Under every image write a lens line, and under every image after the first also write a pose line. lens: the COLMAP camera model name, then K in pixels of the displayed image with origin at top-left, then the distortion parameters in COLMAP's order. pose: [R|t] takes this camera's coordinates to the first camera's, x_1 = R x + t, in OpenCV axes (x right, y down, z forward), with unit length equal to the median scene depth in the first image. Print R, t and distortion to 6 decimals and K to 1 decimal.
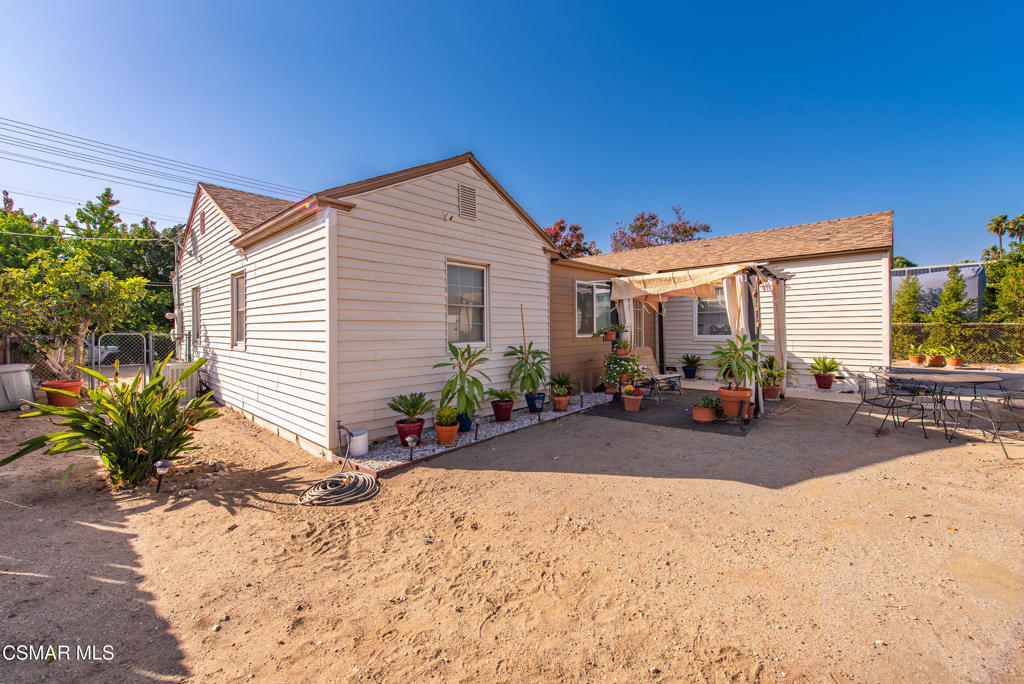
lens RADIAL K [[400.5, 0, 494.9], [0, 400.5, 323.0], [0, 0, 1]] dist [0.019493, 0.000043]
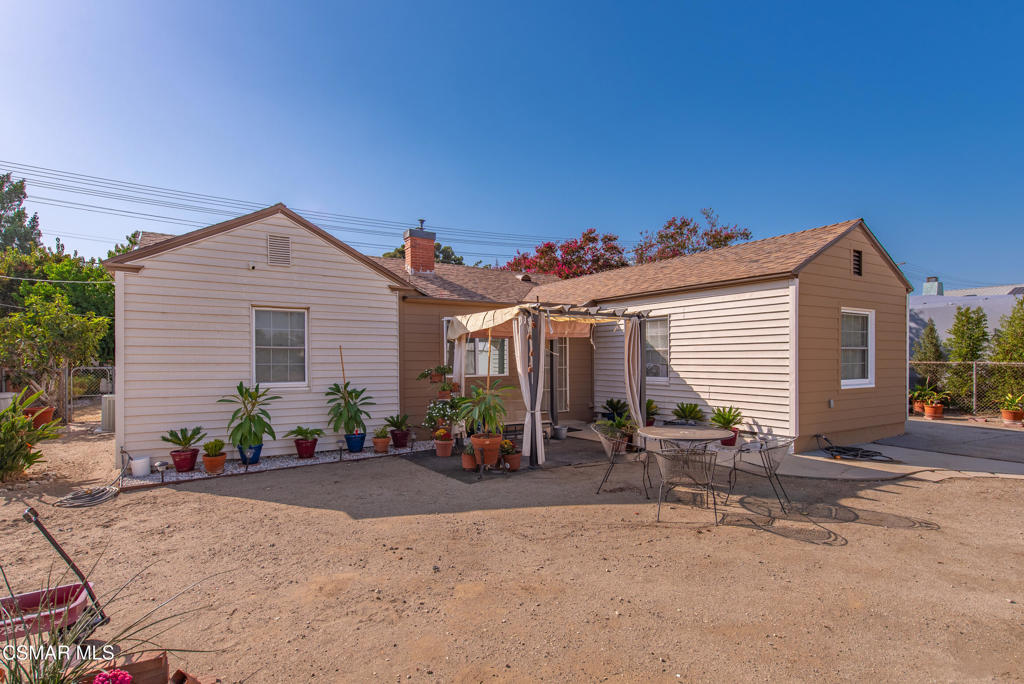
lens RADIAL K [[513.5, 0, 500.0], [0, 513.5, 347.6], [0, 0, 1]] dist [0.024253, -0.000055]
pose [[0.966356, 0.002047, -0.257200, 0.810446], [-0.003507, 0.999980, -0.005218, -0.036684], [0.257184, 0.005944, 0.966344, -0.162253]]
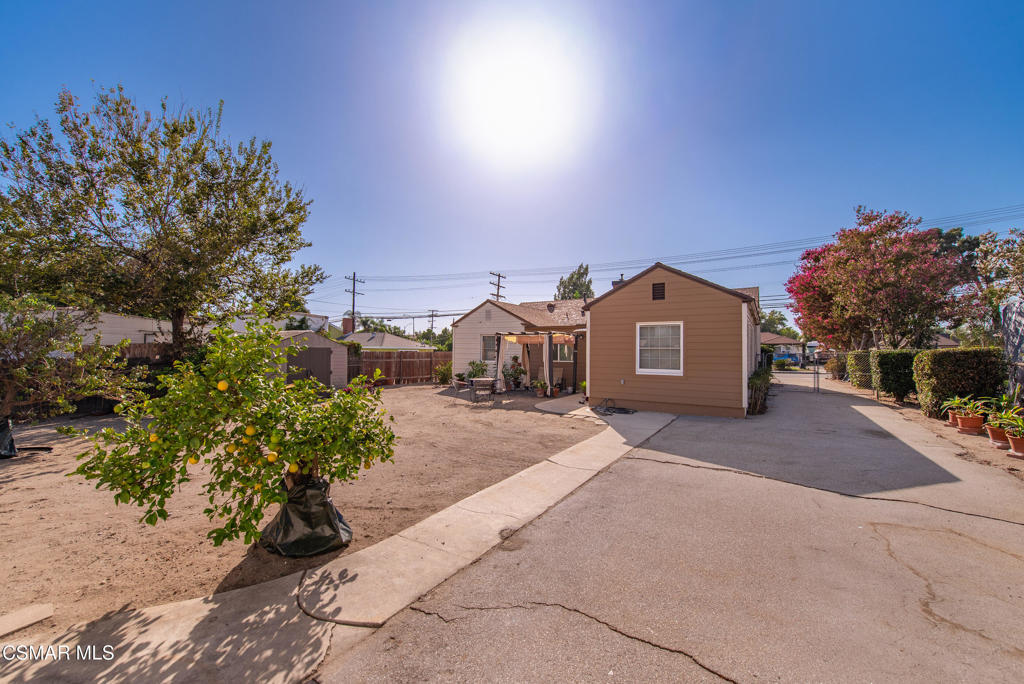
lens RADIAL K [[408.9, 0, 512.6], [0, 408.9, 339.2], [0, 0, 1]] dist [0.007111, -0.000222]
pose [[0.199563, -0.022086, -0.979636, 2.865660], [0.001374, 0.999751, -0.022259, -0.046436], [0.979884, 0.003096, 0.199544, 0.536333]]
